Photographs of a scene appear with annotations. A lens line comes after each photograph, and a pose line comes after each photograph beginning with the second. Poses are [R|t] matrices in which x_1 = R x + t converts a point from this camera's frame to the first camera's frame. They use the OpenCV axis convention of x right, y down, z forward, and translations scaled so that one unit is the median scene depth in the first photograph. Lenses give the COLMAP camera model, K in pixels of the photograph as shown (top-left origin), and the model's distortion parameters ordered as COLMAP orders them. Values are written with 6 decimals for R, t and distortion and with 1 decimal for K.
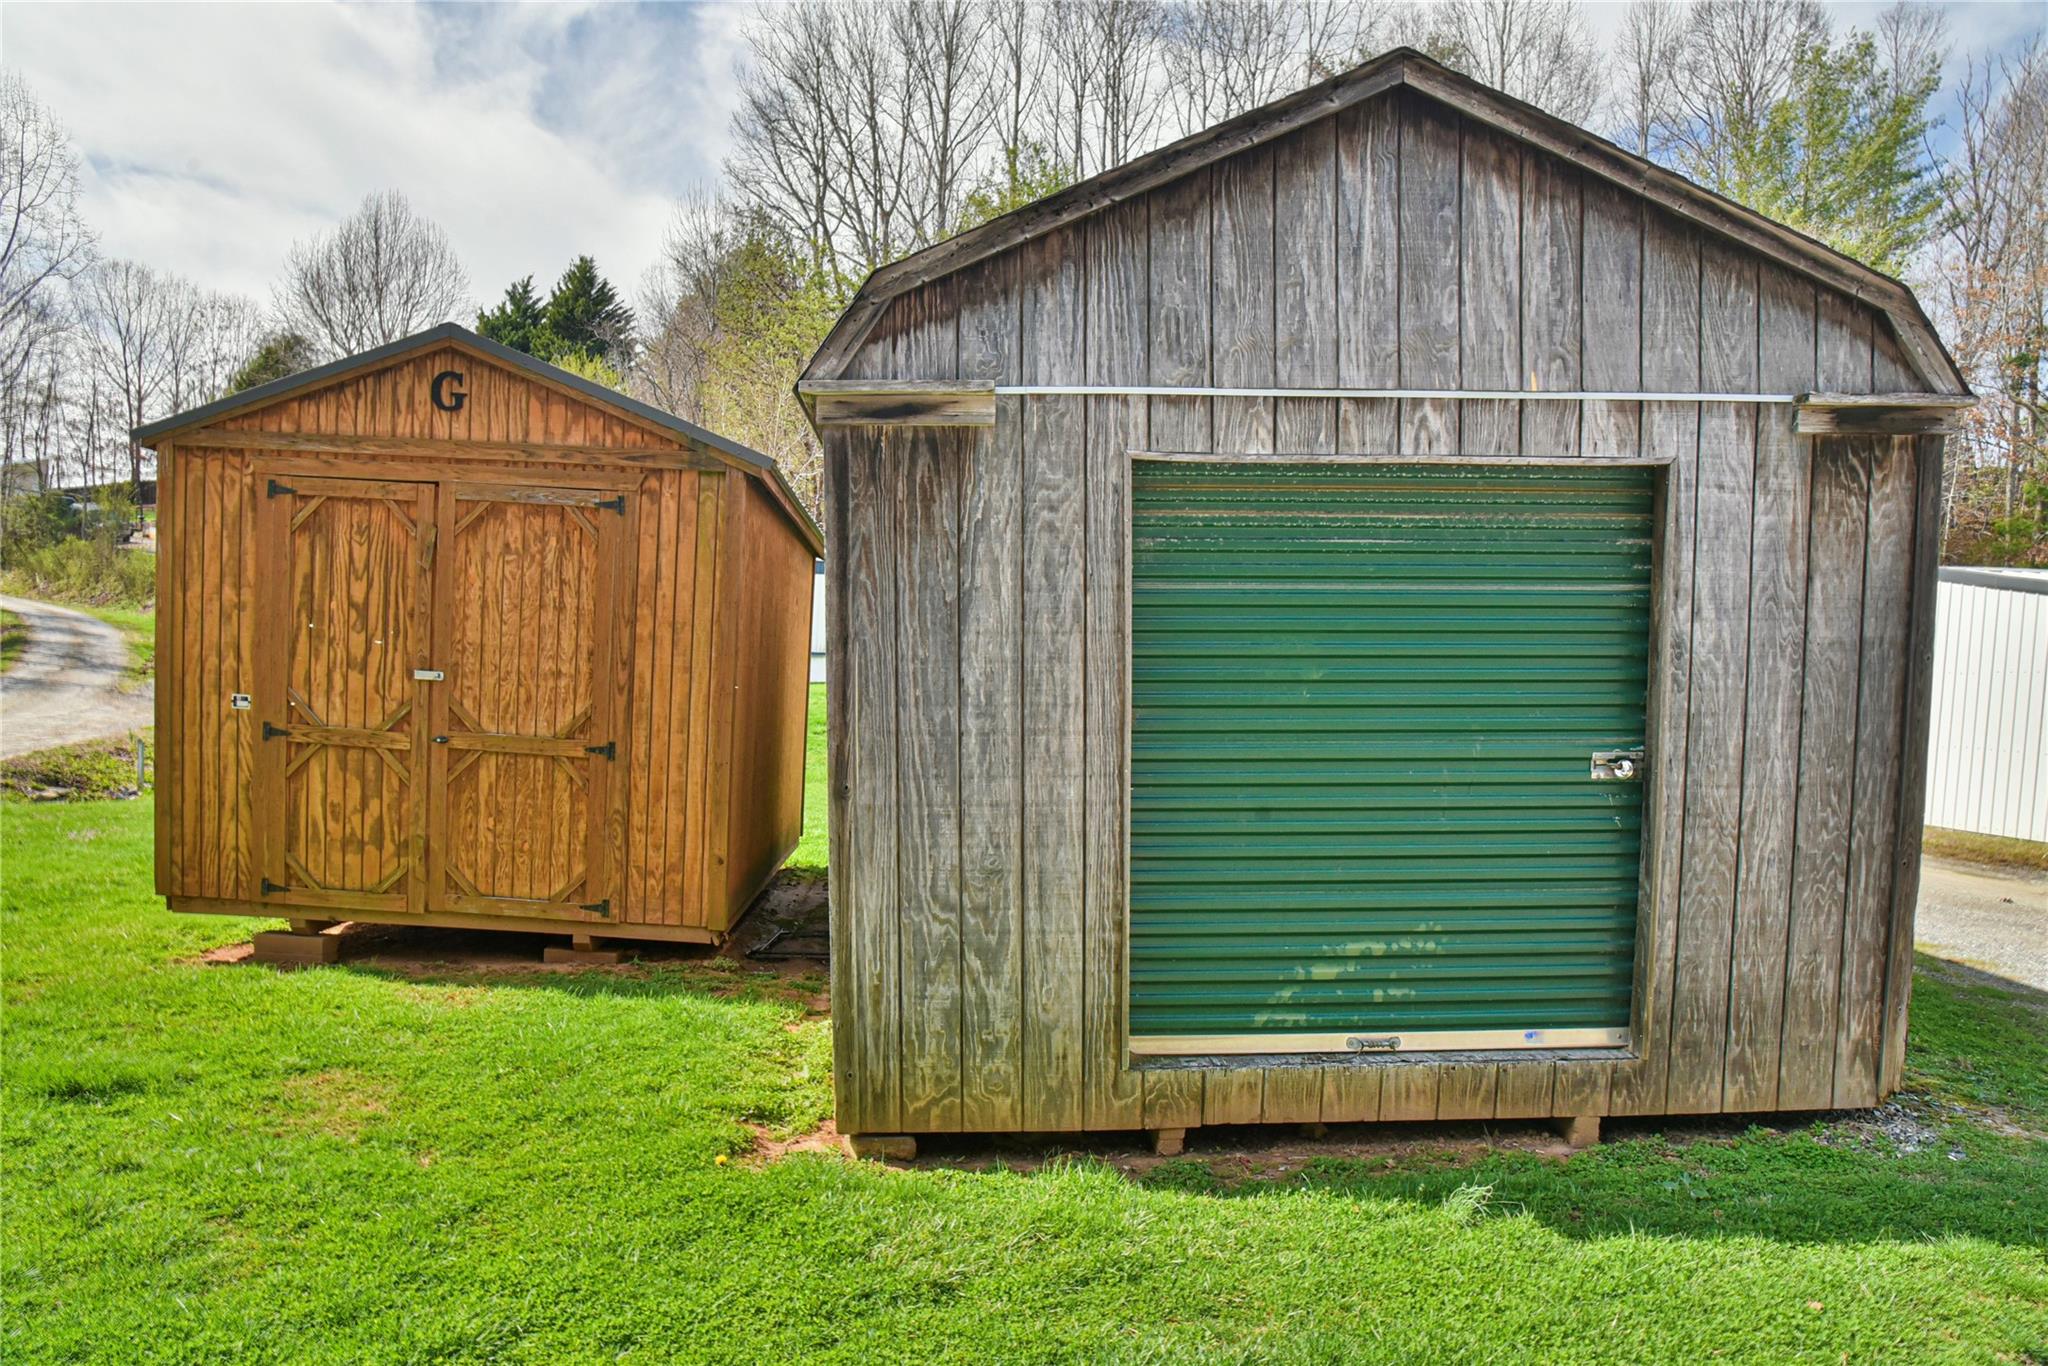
lens RADIAL K [[1415.3, 0, 975.9], [0, 1415.3, 783.8], [0, 0, 1]] dist [-0.040553, 0.000680]
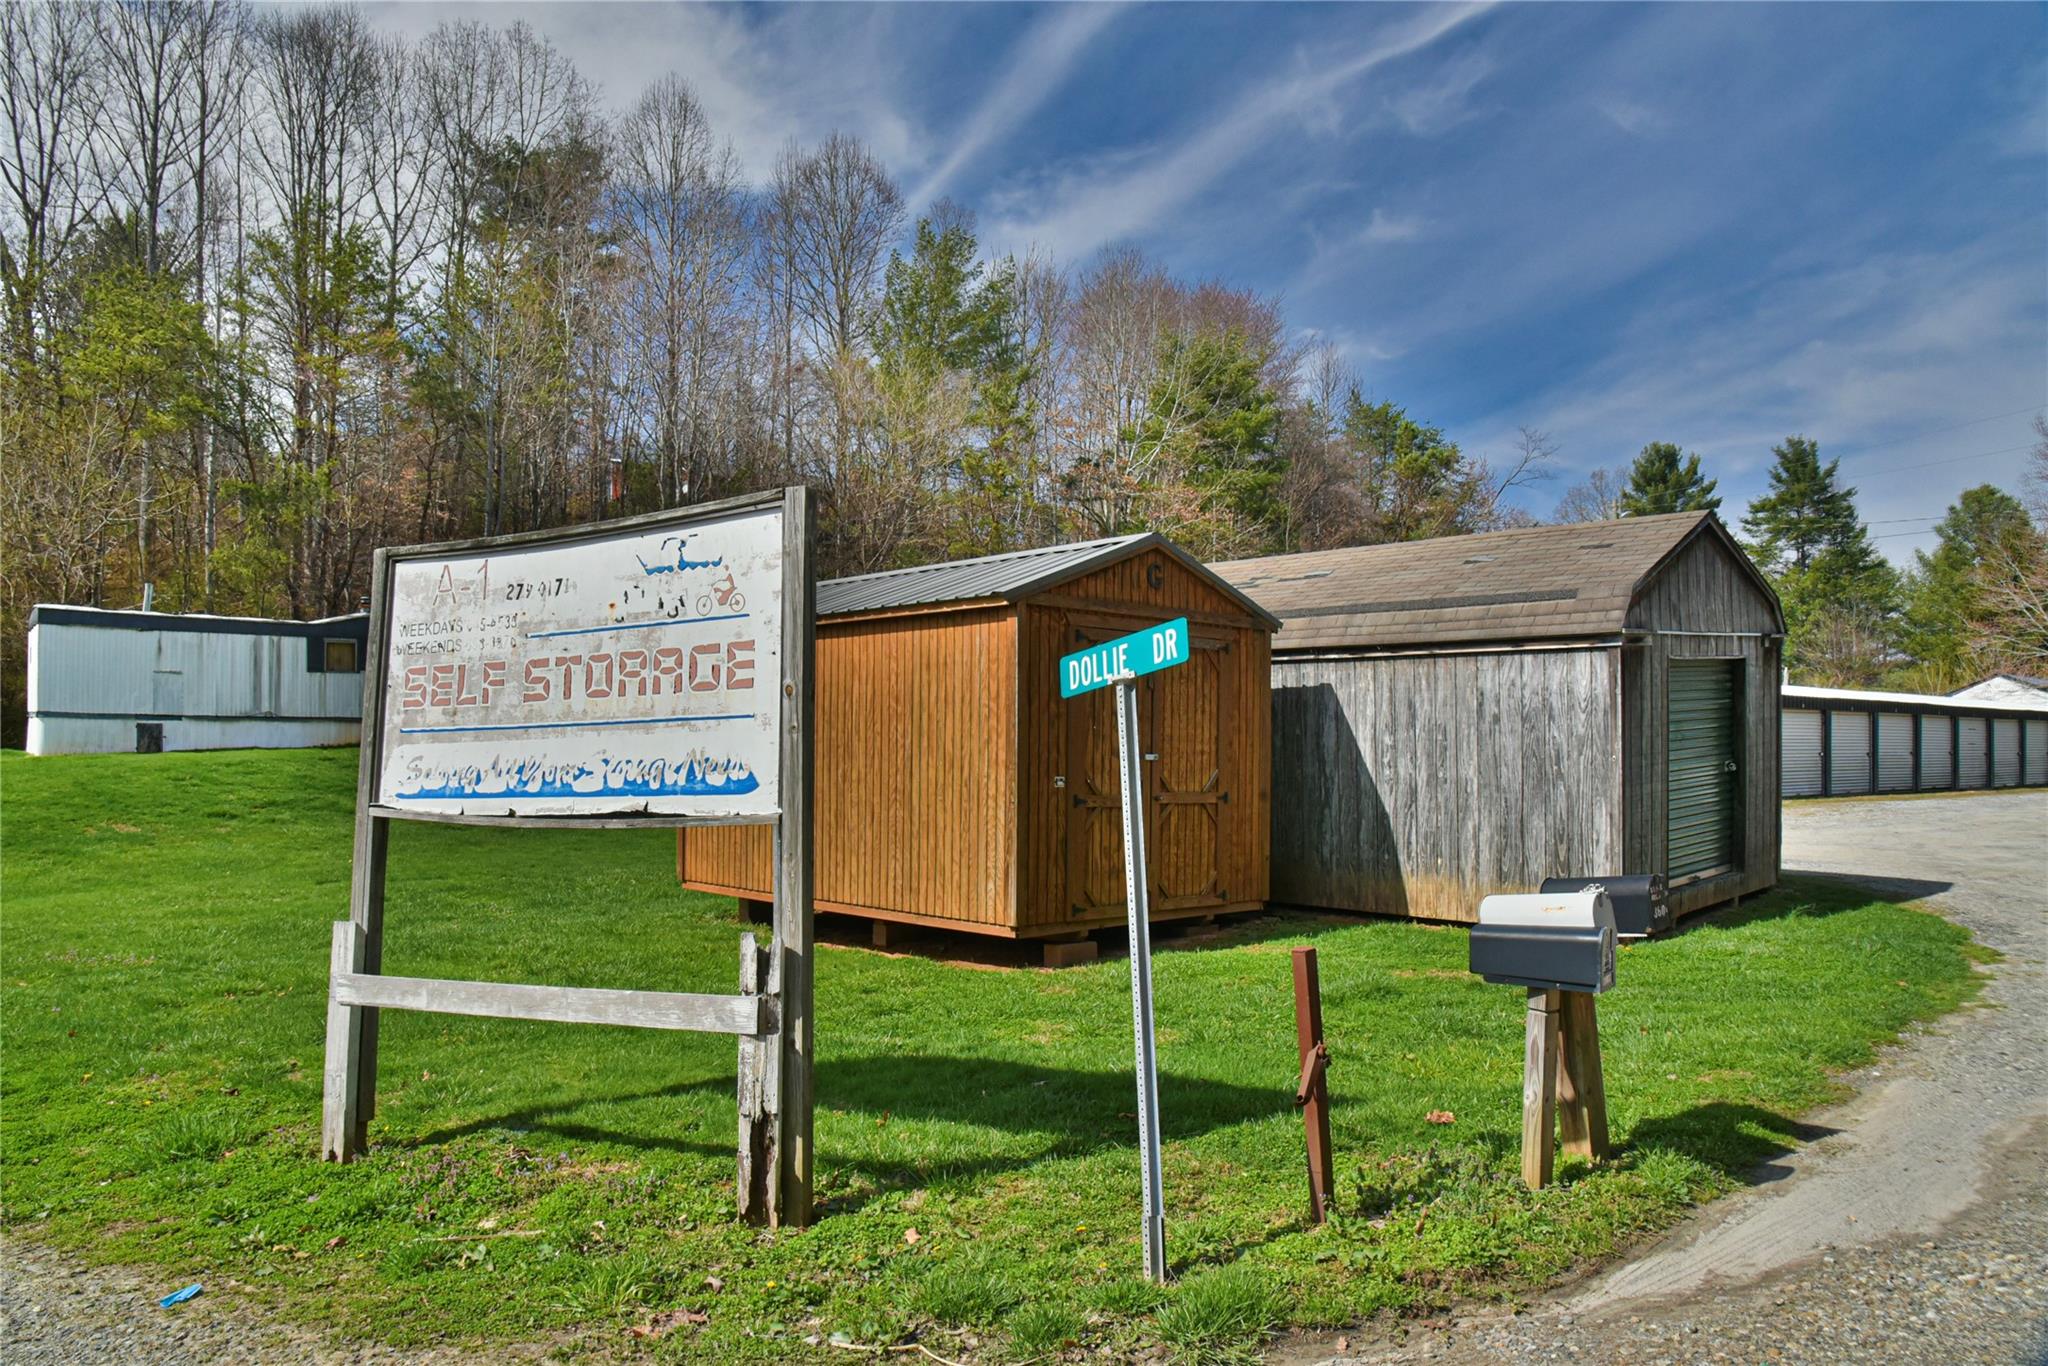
lens RADIAL K [[1408.2, 0, 1024.0], [0, 1408.2, 683.0], [0, 0, 1]] dist [-0.048956, 0.000437]
pose [[0.743412, -0.015253, 0.668660, -1.553474], [0.080997, 0.994435, -0.067367, -0.065641], [-0.663911, 0.104241, 0.740510, -0.075317]]
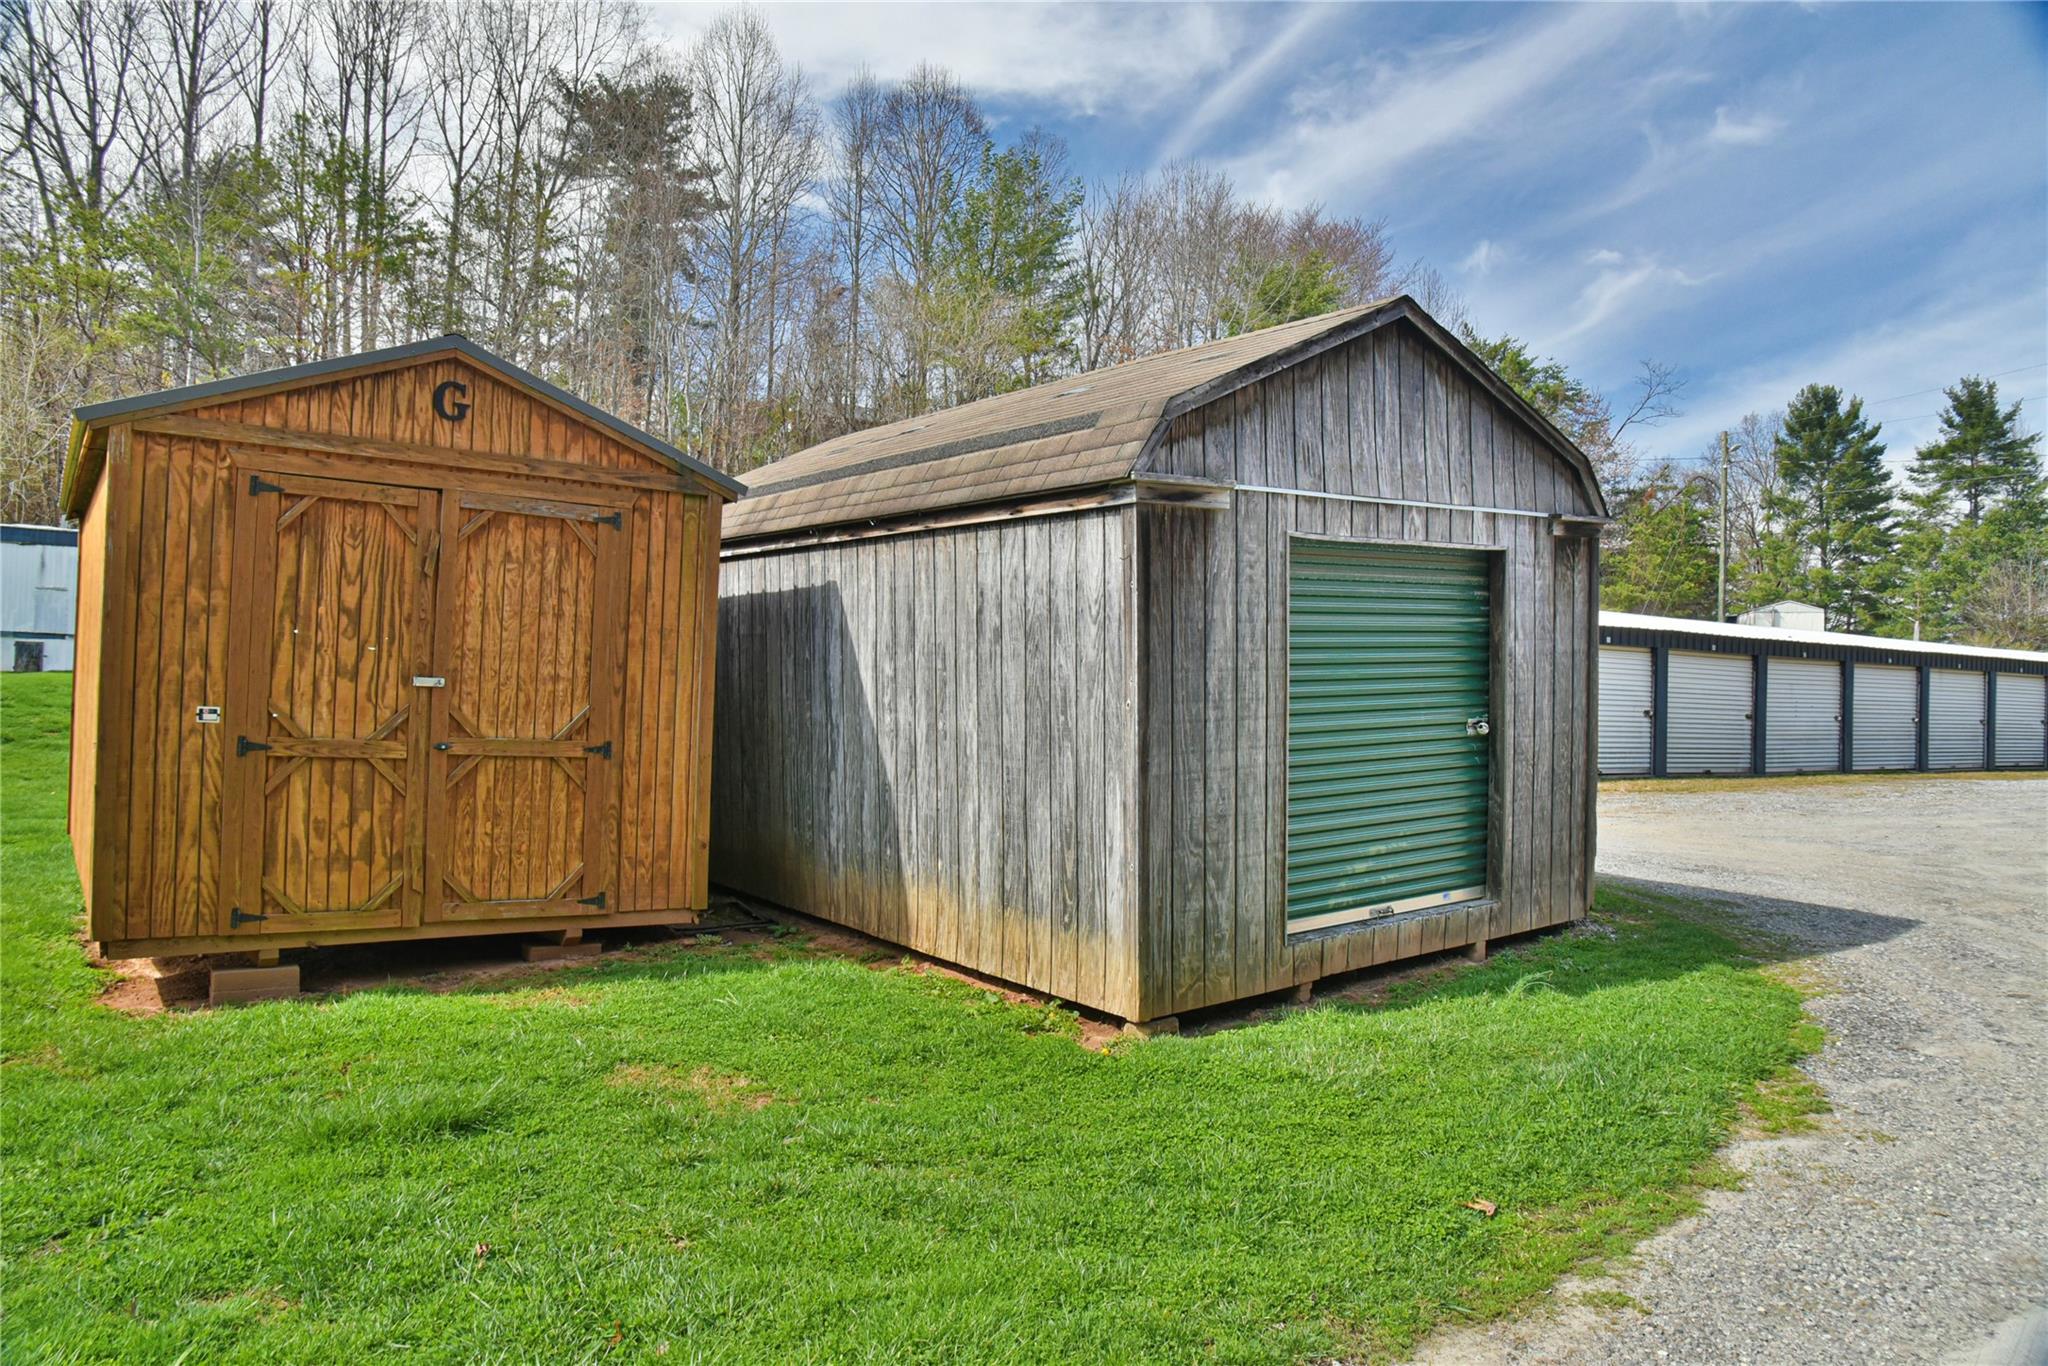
lens RADIAL K [[1350.6, 0, 1019.6], [0, 1350.6, 653.9], [0, 0, 1]] dist [-0.040134, 0.001971]
pose [[0.821922, -0.009218, 0.569525, -0.587157], [0.051181, 0.997020, -0.057725, -0.021293], [-0.567296, 0.076595, 0.819944, -0.009182]]
